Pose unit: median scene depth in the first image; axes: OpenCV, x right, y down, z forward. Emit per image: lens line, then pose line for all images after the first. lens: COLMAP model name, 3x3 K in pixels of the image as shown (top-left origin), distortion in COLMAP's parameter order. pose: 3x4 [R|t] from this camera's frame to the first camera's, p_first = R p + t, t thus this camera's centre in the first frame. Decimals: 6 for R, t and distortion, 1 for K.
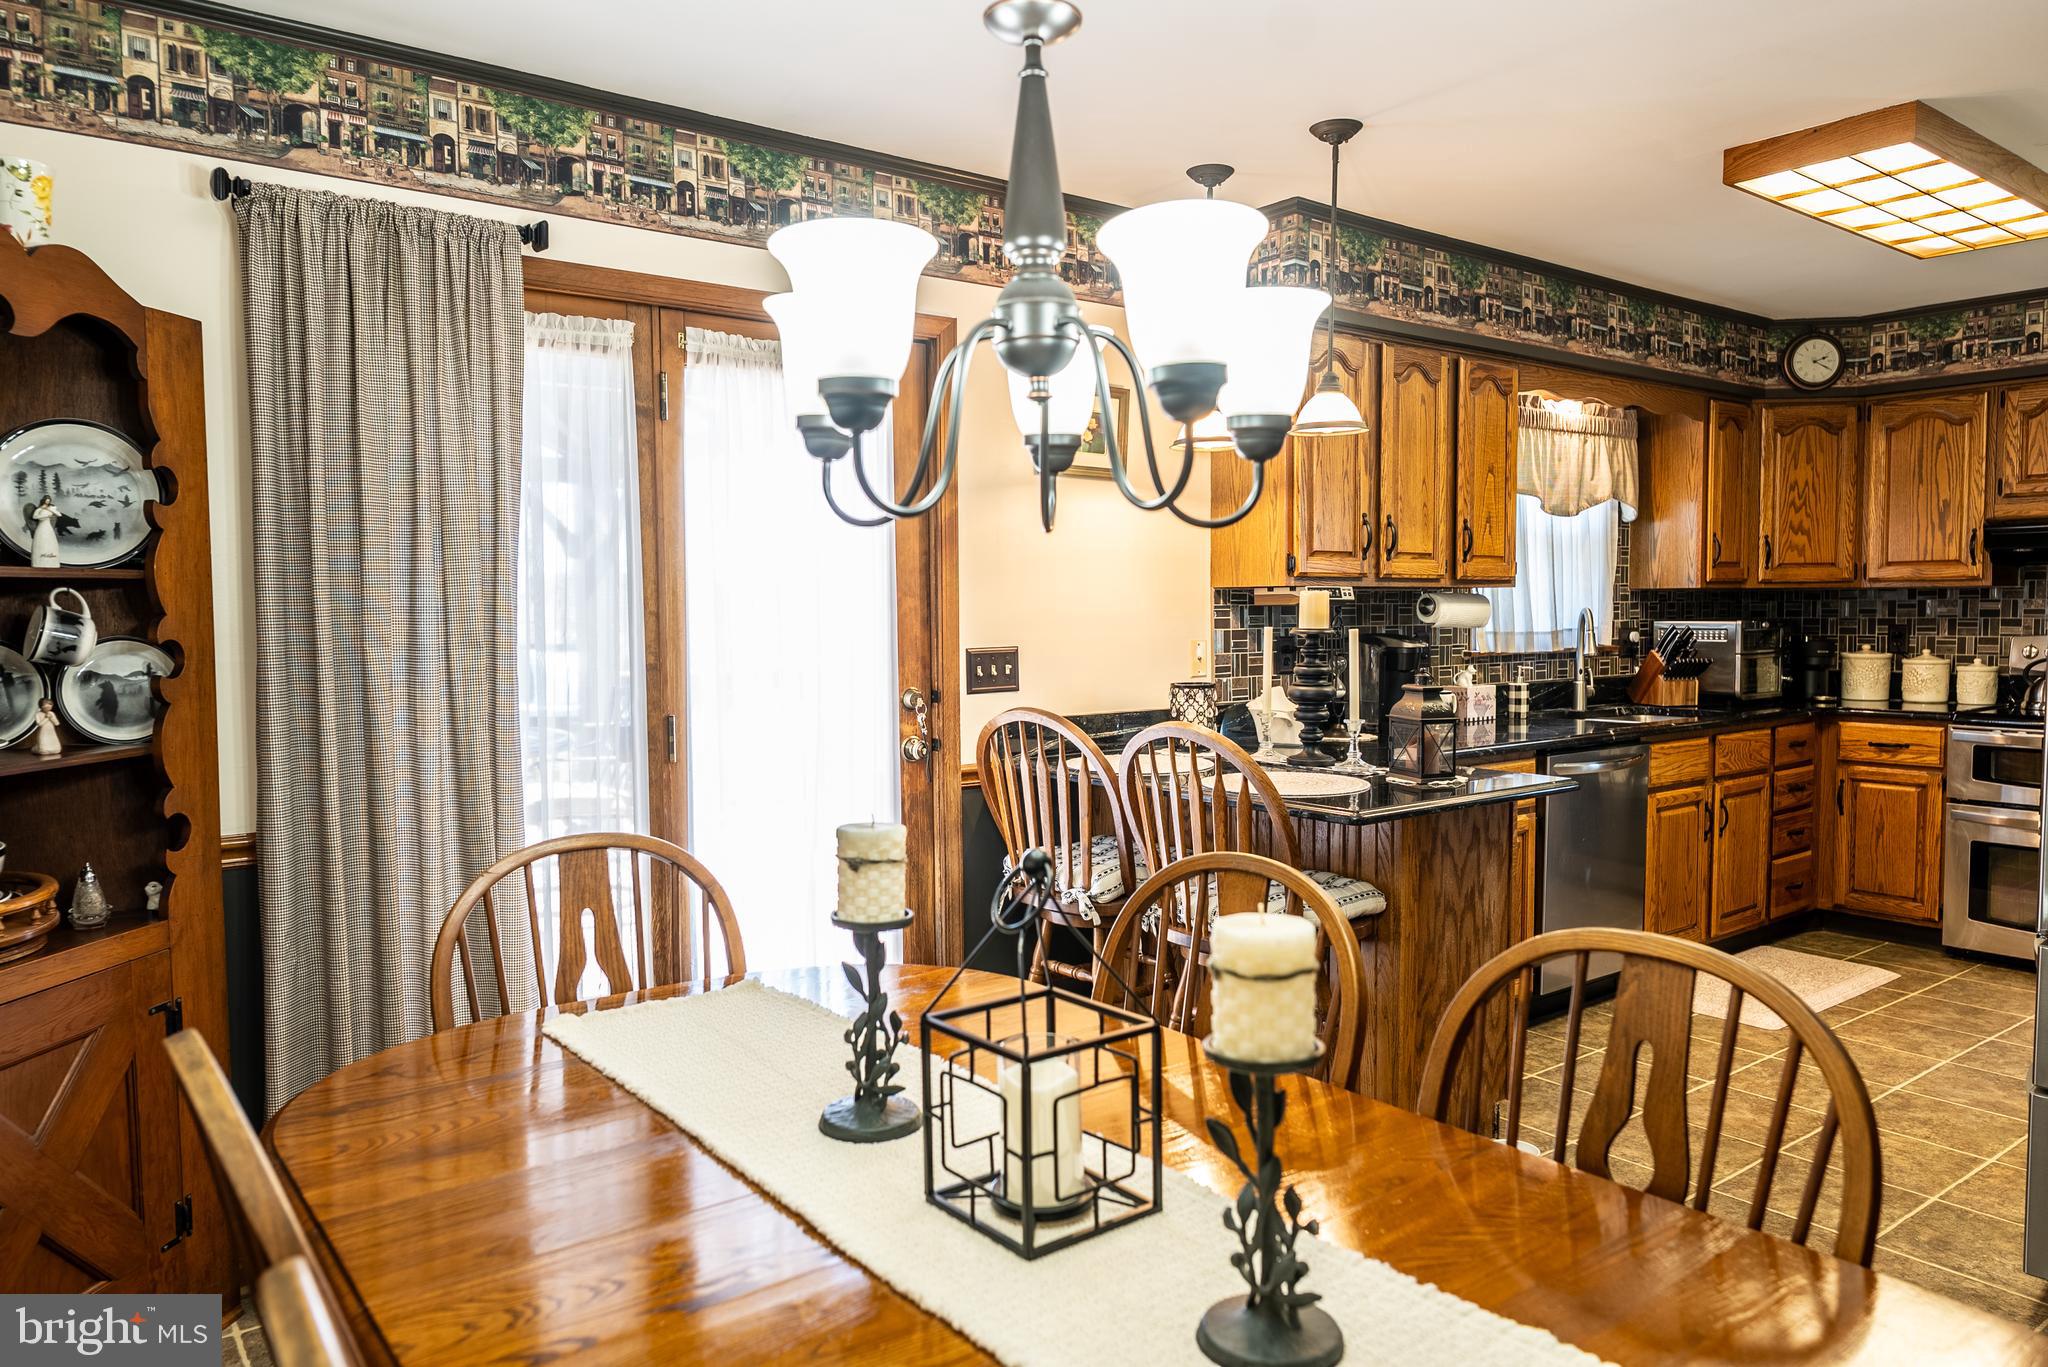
lens RADIAL K [[1370.0, 0, 1027.0], [0, 1370.0, 683.5], [0, 0, 1]] dist [-0.000222, -0.001772]
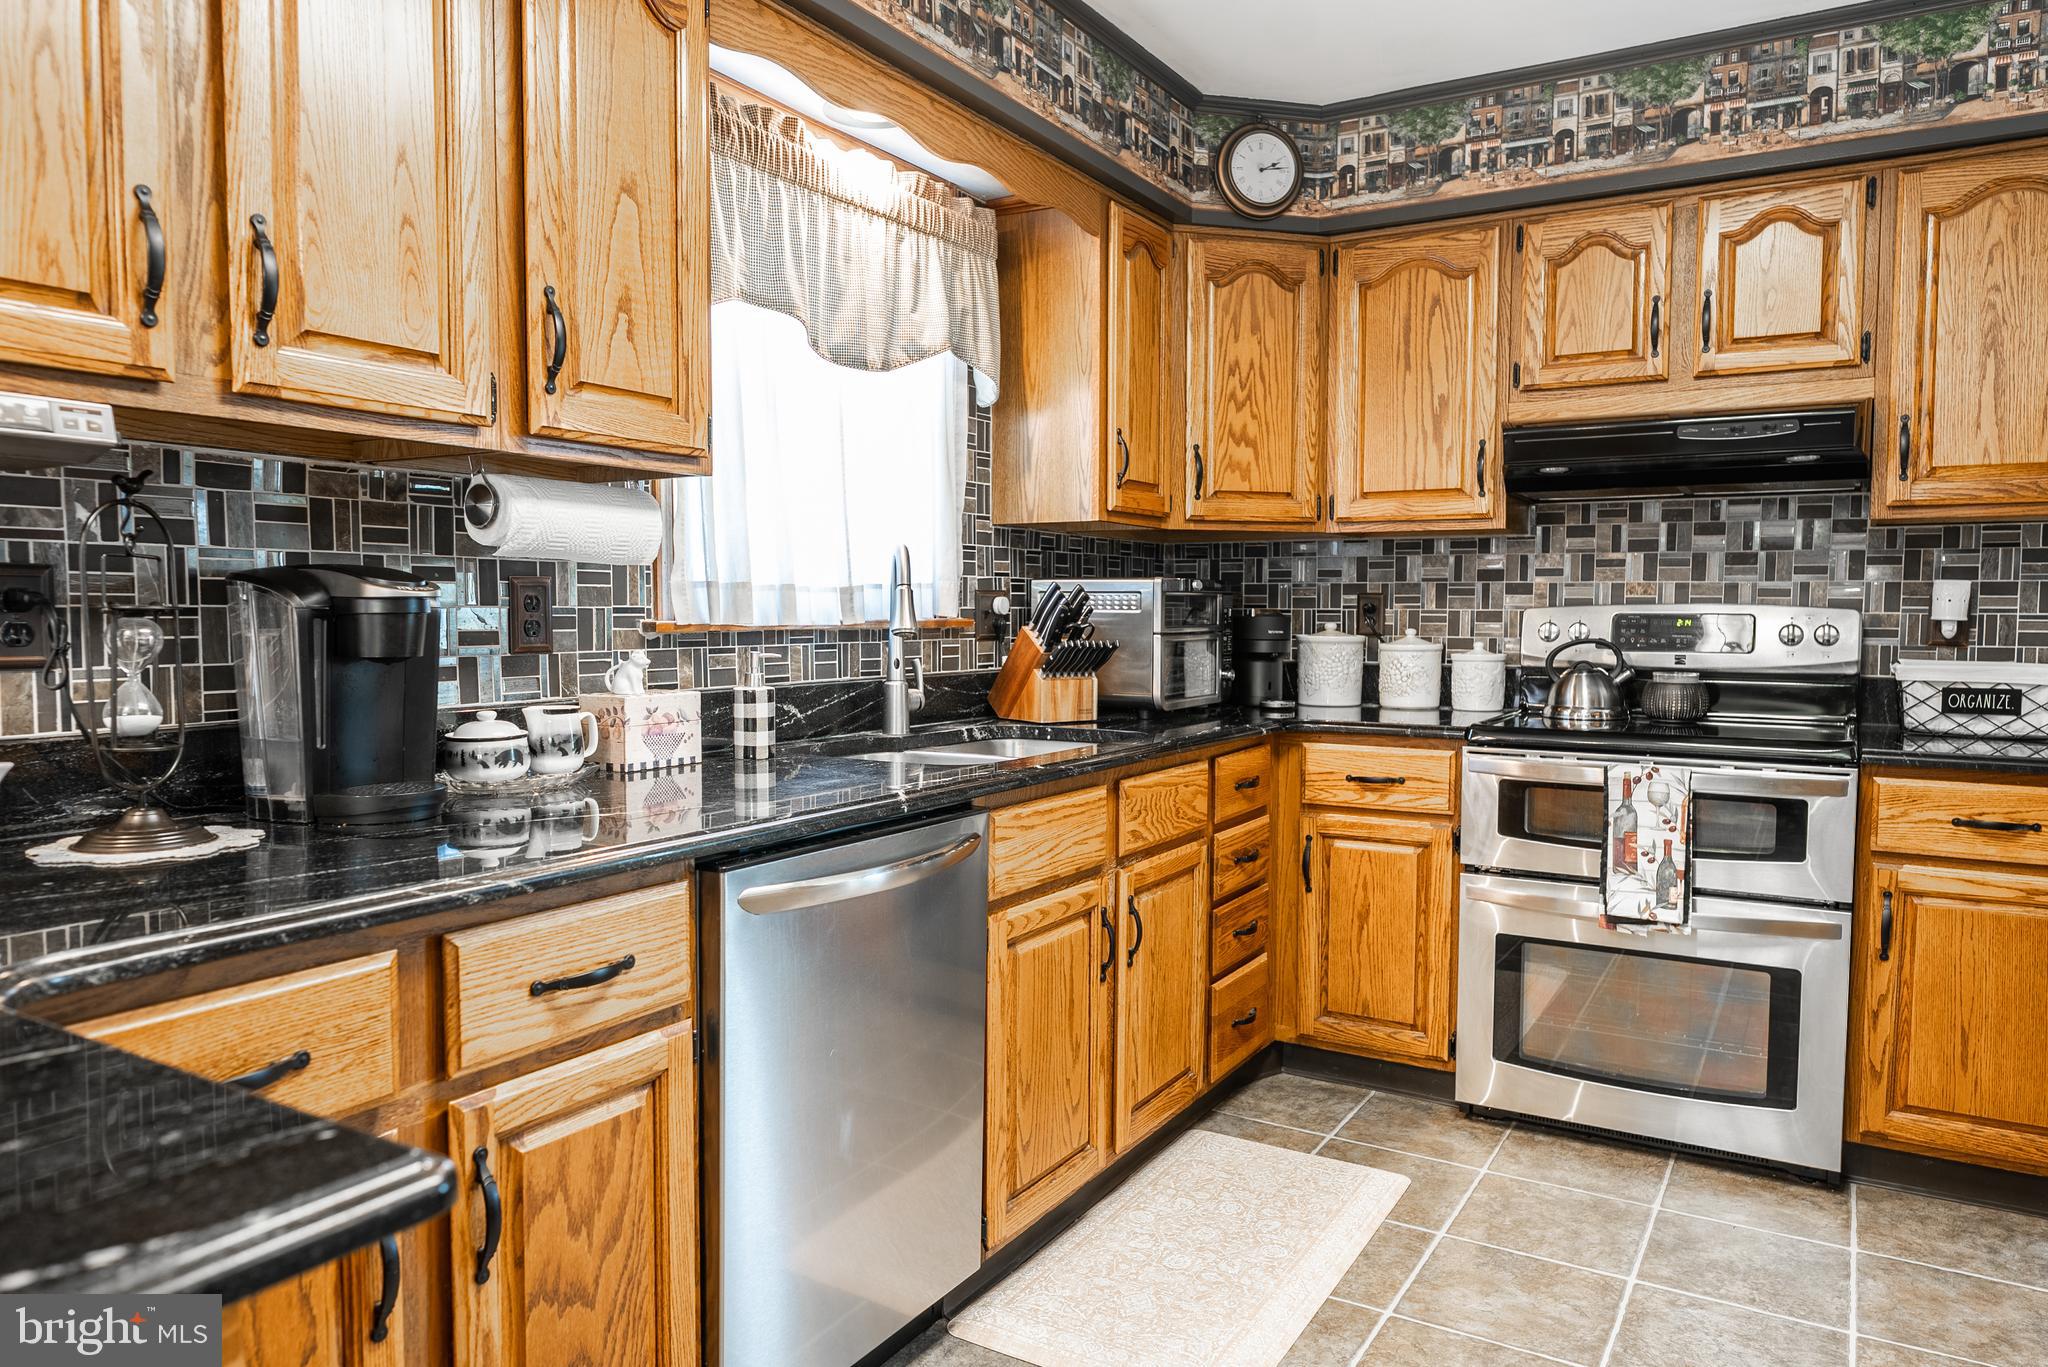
lens RADIAL K [[1370.0, 0, 1022.8], [0, 1370.0, 682.0], [0, 0, 1]] dist [-0.000222, -0.001772]
pose [[0.930628, -0.009366, 0.365848, 0.251673], [0.010596, 0.999943, -0.001355, -0.000237], [-0.365814, 0.005138, 0.930674, 0.476345]]
